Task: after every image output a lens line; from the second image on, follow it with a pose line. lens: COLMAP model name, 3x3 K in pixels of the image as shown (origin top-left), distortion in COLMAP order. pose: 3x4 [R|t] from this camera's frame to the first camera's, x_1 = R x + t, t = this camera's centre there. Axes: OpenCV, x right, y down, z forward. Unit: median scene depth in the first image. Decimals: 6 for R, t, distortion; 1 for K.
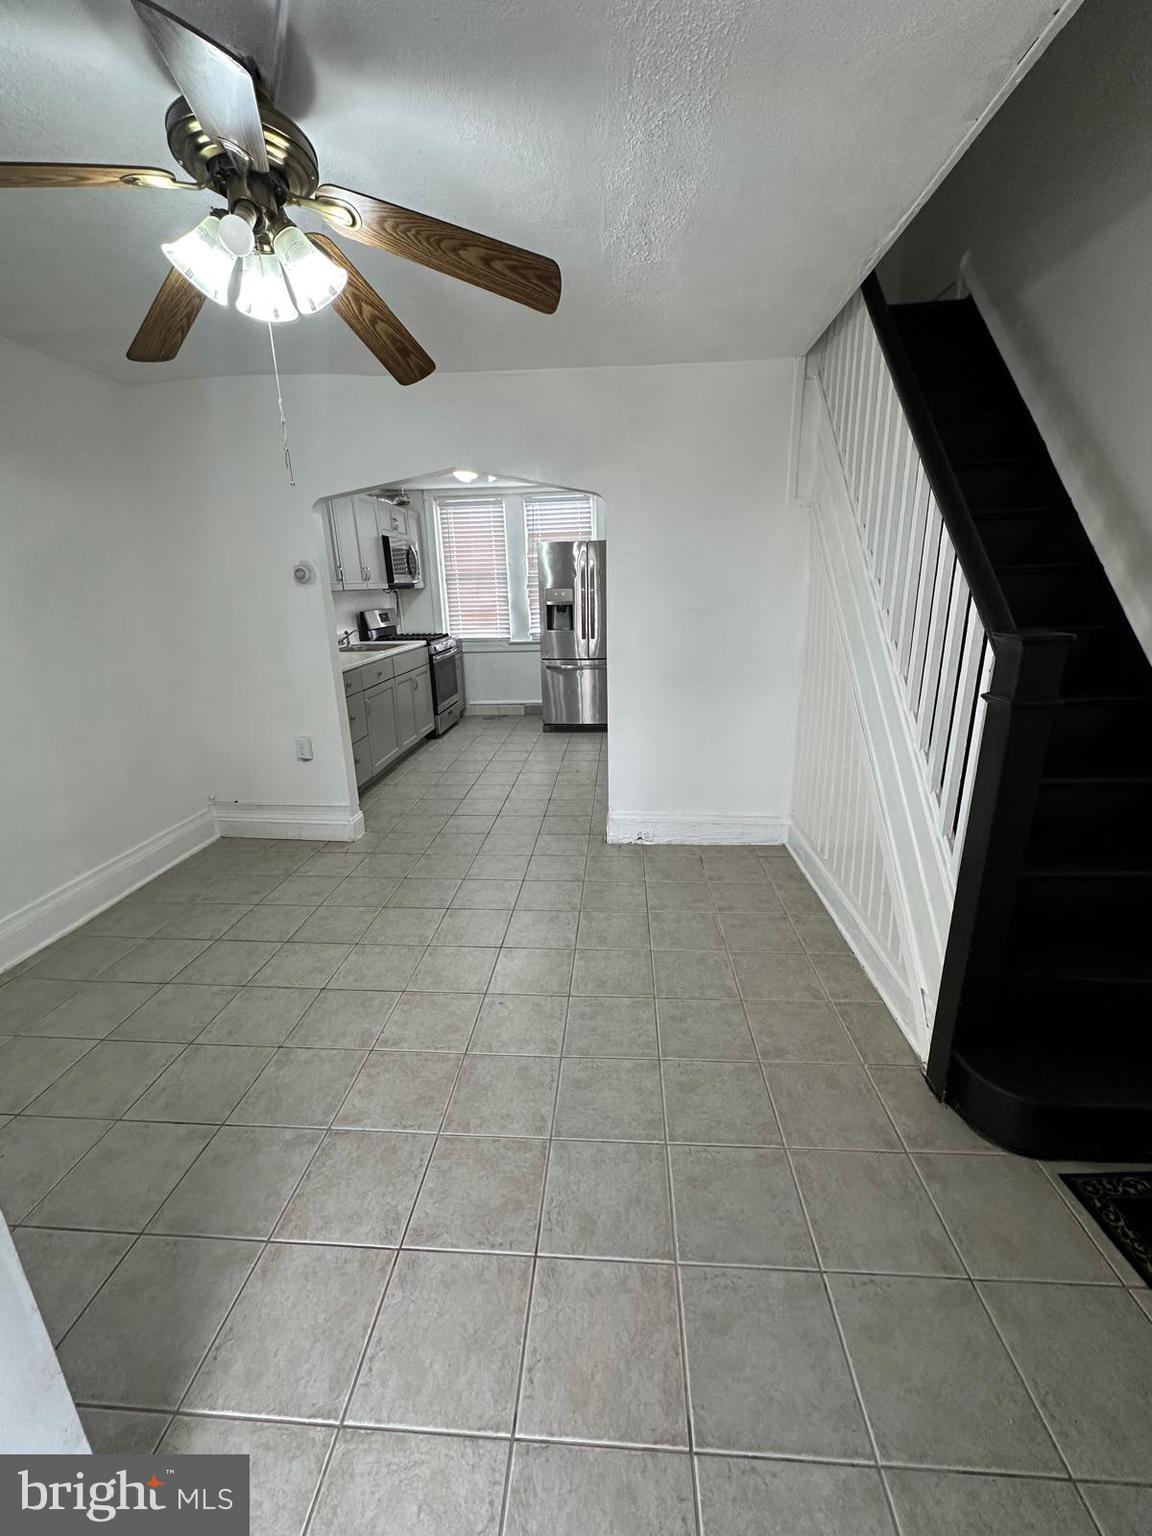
lens RADIAL K [[622.2, 0, 576.0], [0, 622.2, 768.0], [0, 0, 1]] dist [-0.005529, 0.001918]
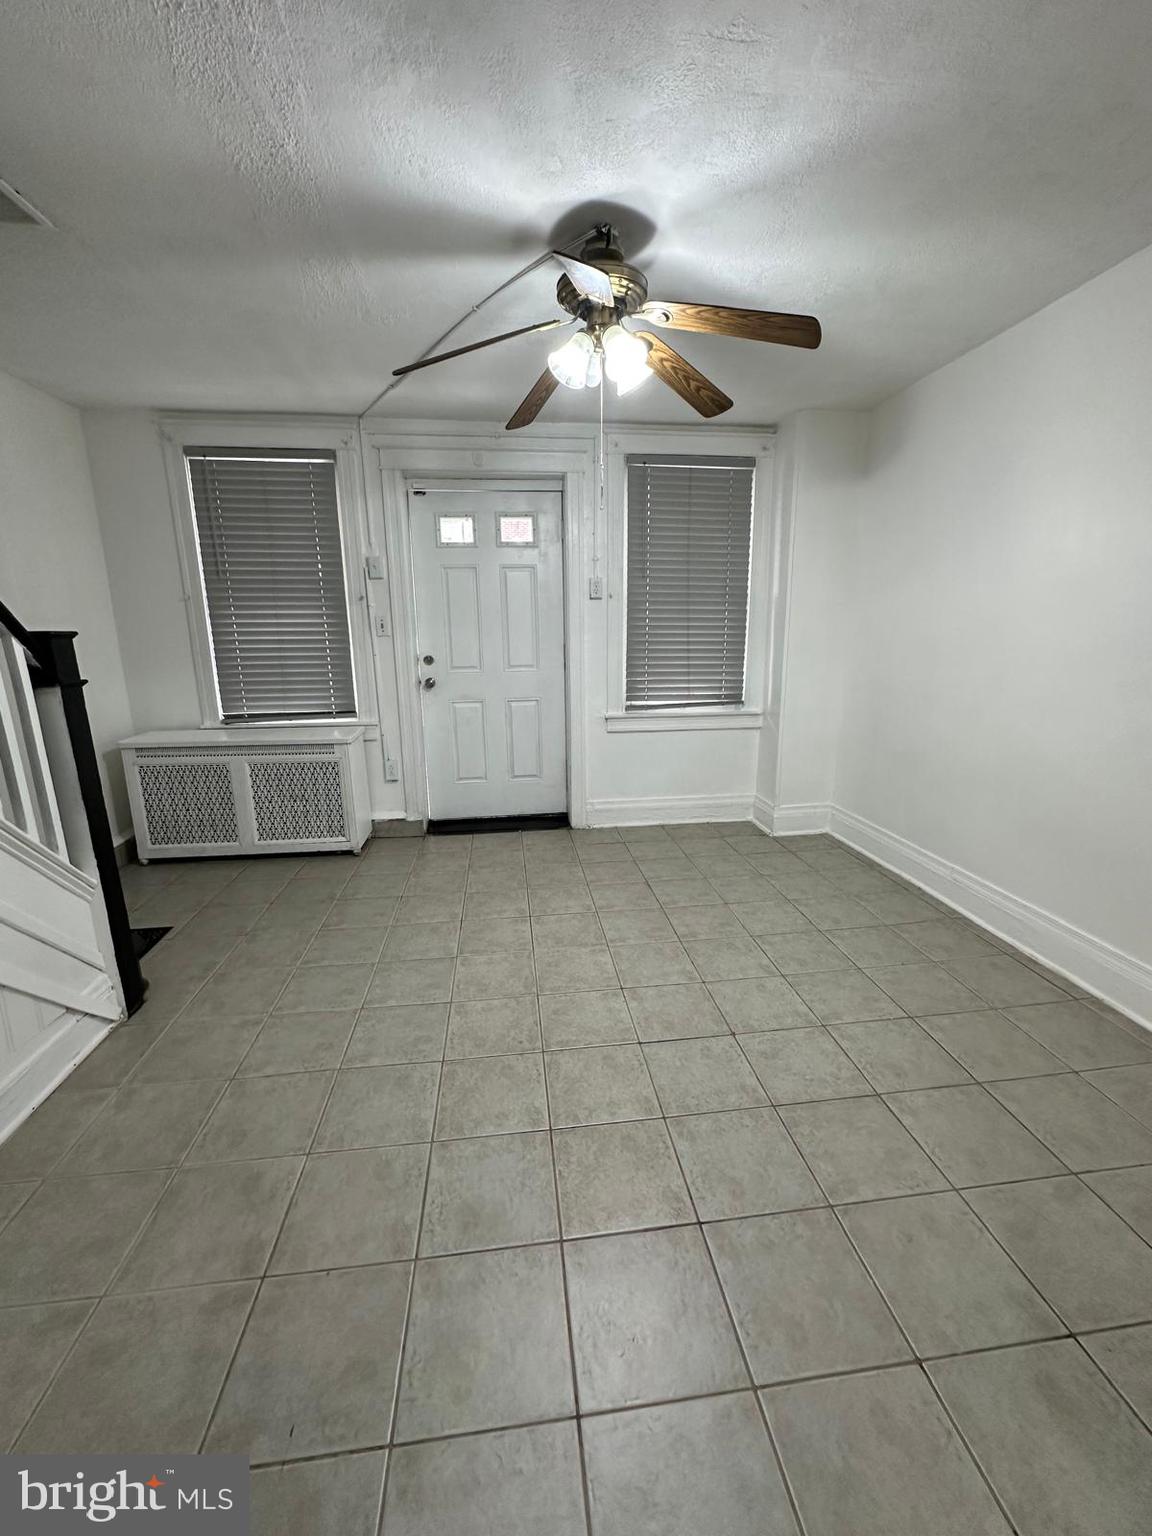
lens RADIAL K [[622.2, 0, 576.0], [0, 622.2, 768.0], [0, 0, 1]] dist [-0.005529, 0.001918]
pose [[-0.982079, 0.073524, -0.173536, -0.073726], [-0.020268, 0.874228, 0.485093, -0.405843], [0.187376, 0.479917, -0.857071, 1.611987]]
